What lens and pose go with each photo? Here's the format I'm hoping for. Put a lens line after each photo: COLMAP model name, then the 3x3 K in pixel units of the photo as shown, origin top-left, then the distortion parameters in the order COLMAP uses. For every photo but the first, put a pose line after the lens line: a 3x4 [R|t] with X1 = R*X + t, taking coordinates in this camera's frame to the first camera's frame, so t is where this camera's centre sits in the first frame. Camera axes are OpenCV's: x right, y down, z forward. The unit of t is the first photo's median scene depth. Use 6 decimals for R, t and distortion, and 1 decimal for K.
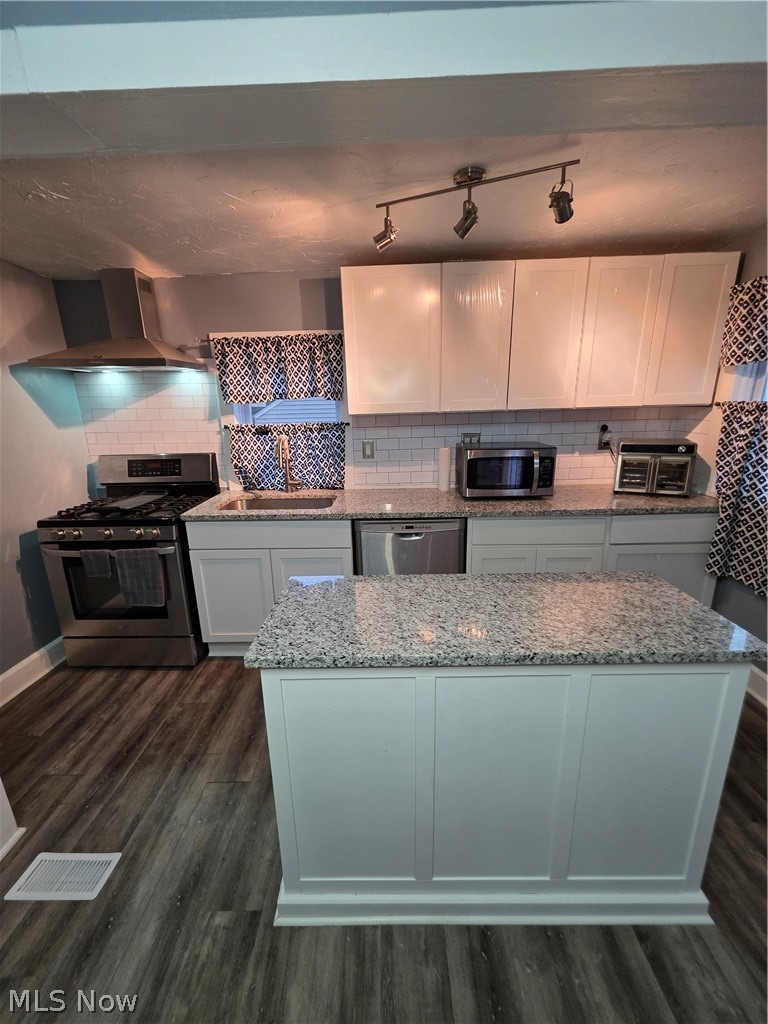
lens RADIAL K [[411.6, 0, 380.5], [0, 411.6, 516.2], [0, 0, 1]] dist [-0.000709, 0.000477]
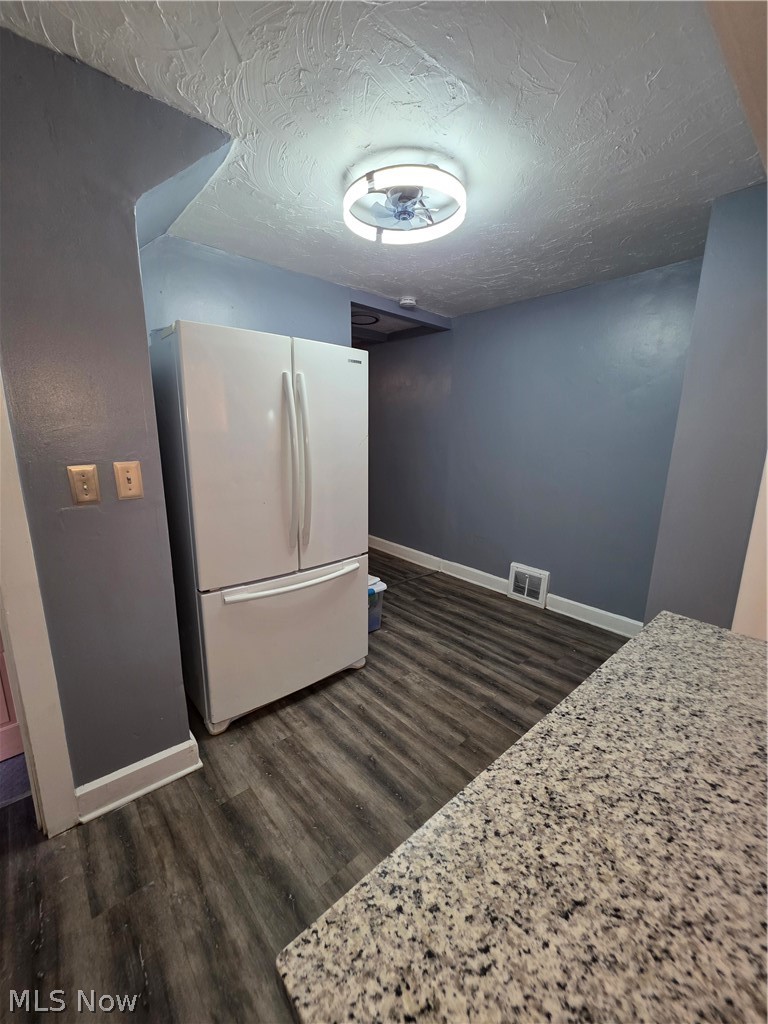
lens RADIAL K [[410.4, 0, 381.8], [0, 410.4, 514.6], [0, 0, 1]] dist [0.000576, 0.000167]
pose [[-0.745402, 0.149110, -0.649725, 0.451250], [-0.176340, 0.895836, 0.407899, -0.115416], [0.642869, 0.418621, -0.641464, 0.477730]]
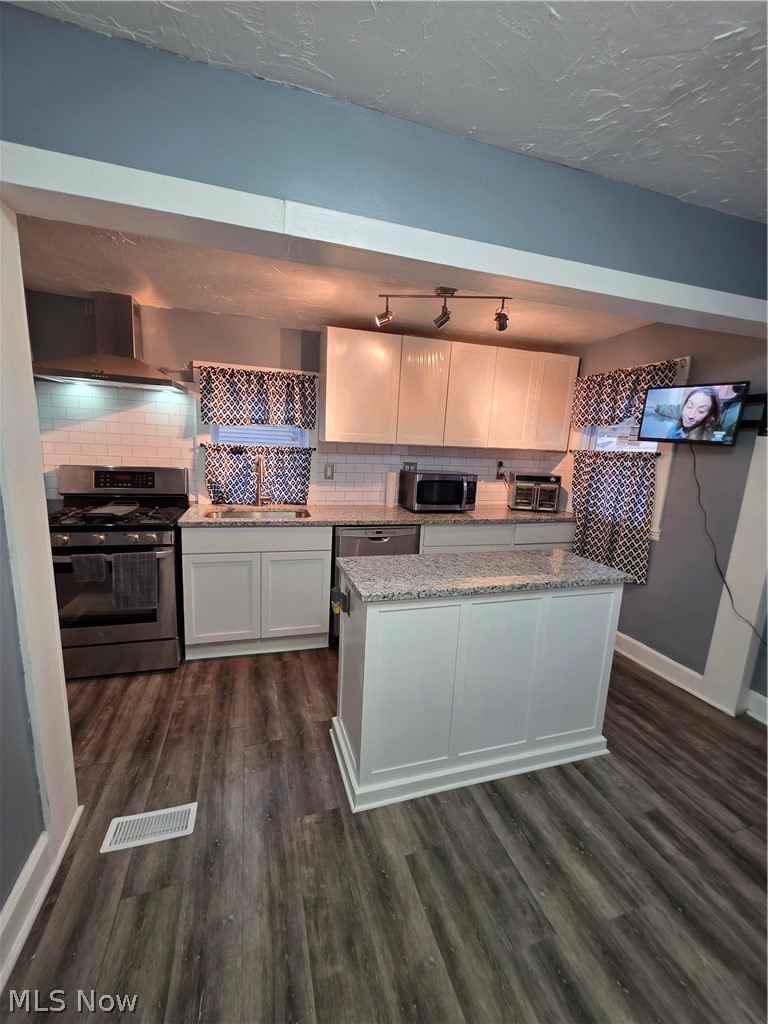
lens RADIAL K [[411.6, 0, 380.5], [0, 411.6, 516.2], [0, 0, 1]] dist [-0.000709, 0.000477]
pose [[0.948796, 0.011274, 0.315689, -0.313199], [0.015398, 0.996524, -0.081868, 0.078086], [-0.315515, 0.082537, 0.945324, -0.187908]]
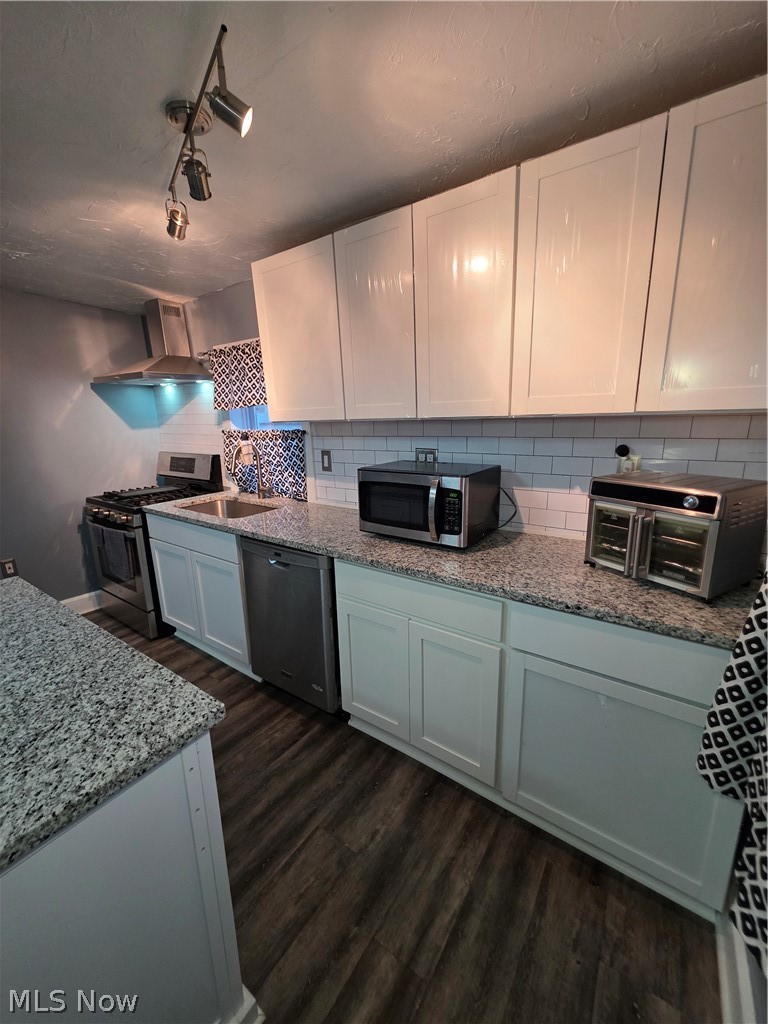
lens RADIAL K [[410.4, 0, 381.8], [0, 410.4, 514.6], [0, 0, 1]] dist [0.000576, 0.000167]
pose [[0.828651, 0.135763, -0.543053, 0.679282], [-0.144648, 0.989127, 0.026561, -0.105019], [0.540754, 0.056542, 0.839278, 0.386660]]
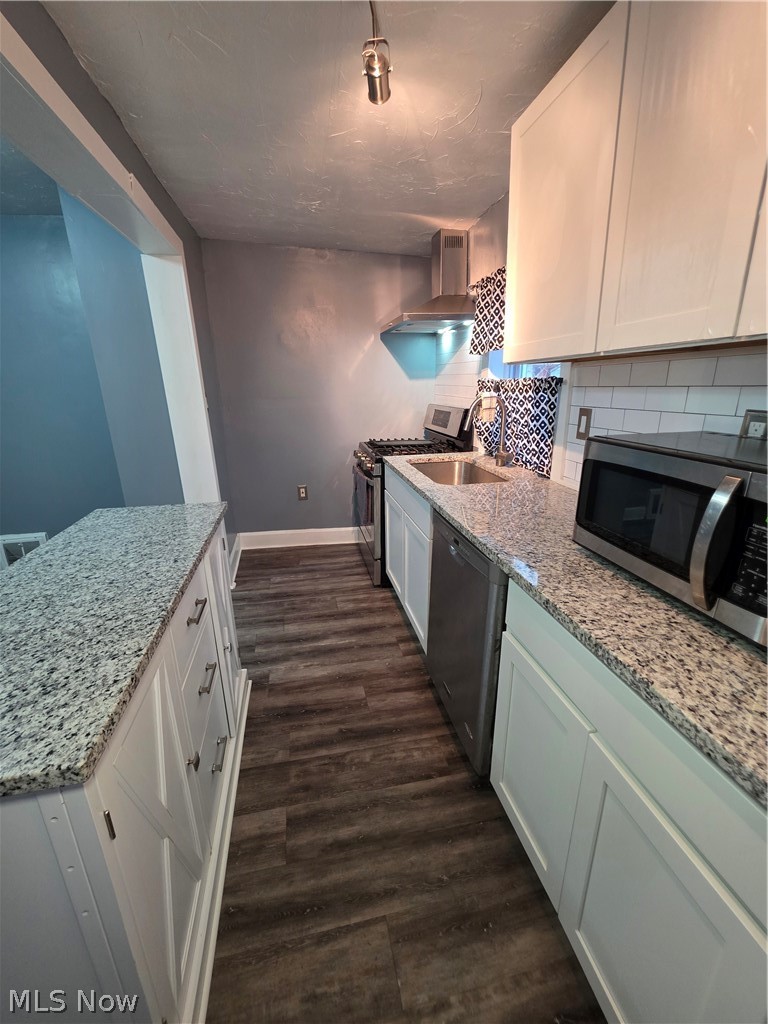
lens RADIAL K [[410.4, 0, 381.8], [0, 410.4, 514.6], [0, 0, 1]] dist [0.000576, 0.000167]
pose [[0.217001, 0.316640, -0.923390, 0.602663], [-0.248902, 0.932612, 0.261309, -0.145663], [0.943906, 0.173129, 0.281190, 0.683282]]
